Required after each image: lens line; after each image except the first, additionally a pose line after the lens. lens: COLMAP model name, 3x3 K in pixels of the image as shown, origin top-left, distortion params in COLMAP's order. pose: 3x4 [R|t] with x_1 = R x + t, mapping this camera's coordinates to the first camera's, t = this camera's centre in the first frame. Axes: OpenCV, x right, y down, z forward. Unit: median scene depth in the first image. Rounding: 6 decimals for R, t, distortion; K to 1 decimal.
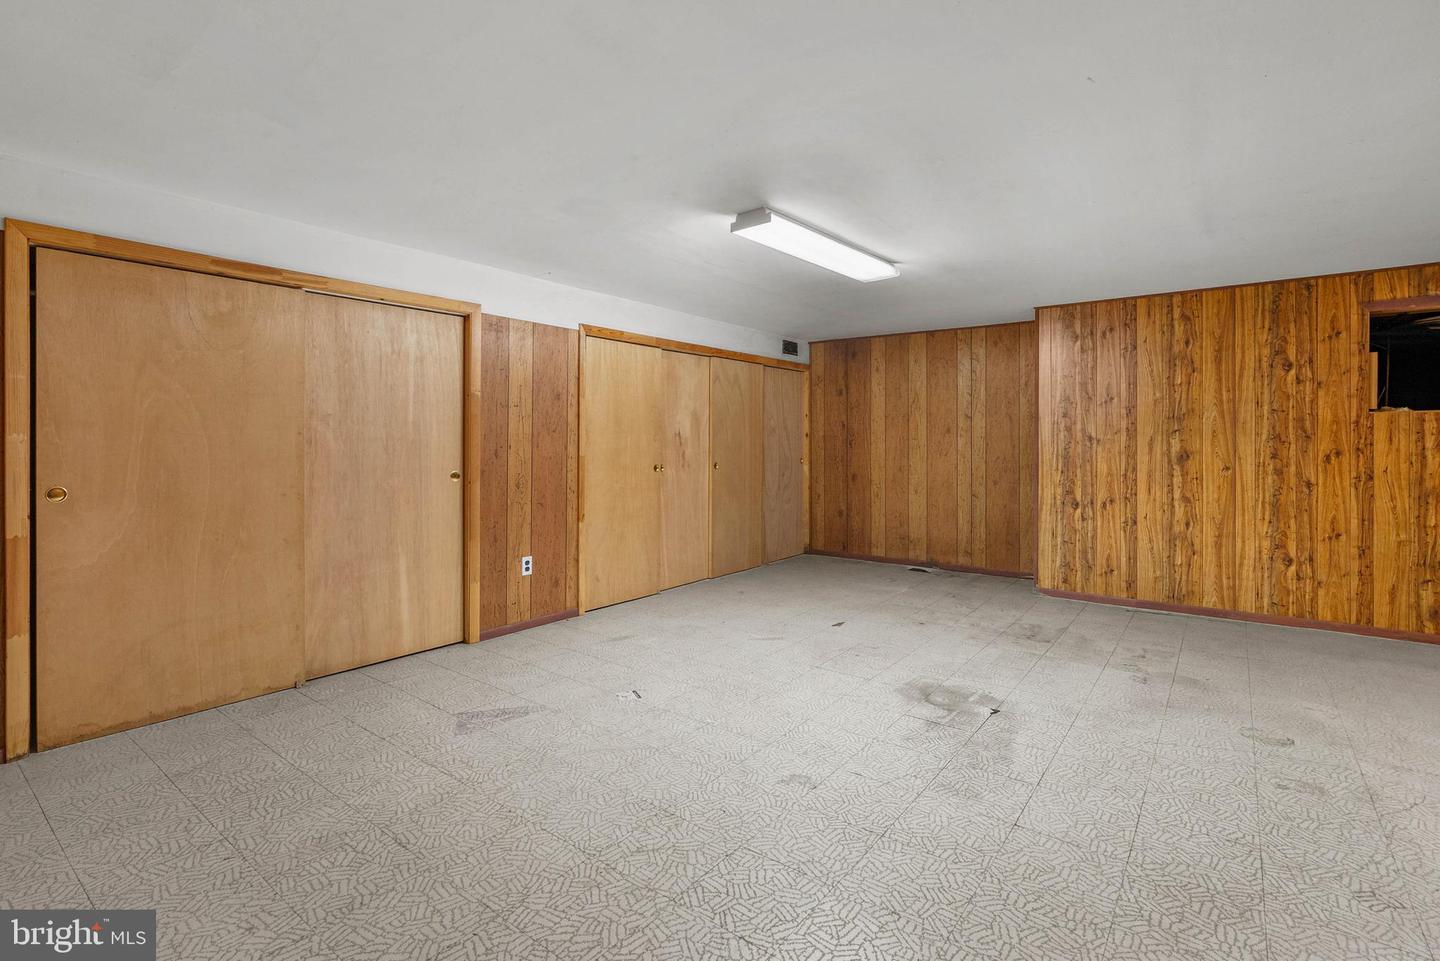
lens RADIAL K [[669.2, 0, 736.4], [0, 669.2, 451.9], [0, 0, 1]] dist [0.000029, 0.000592]
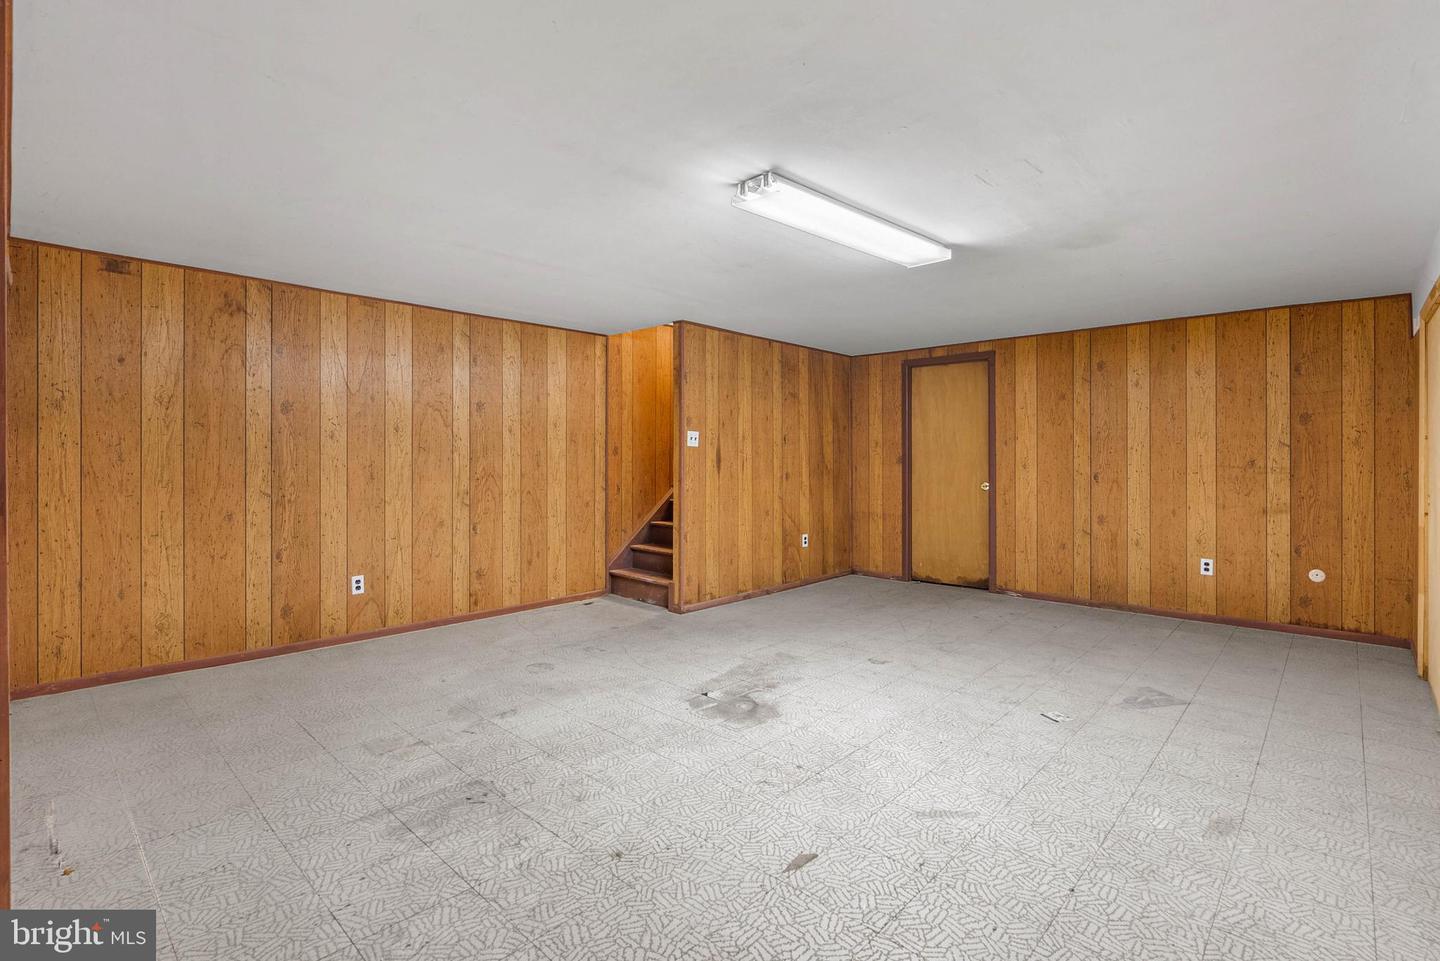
lens RADIAL K [[669.2, 0, 736.4], [0, 669.2, 451.9], [0, 0, 1]] dist [0.000029, 0.000592]
pose [[-0.994913, -0.005279, 0.100604, 0.218860], [-0.004456, 0.999955, 0.008406, -0.034623], [-0.100644, 0.007915, -0.994891, 2.093818]]
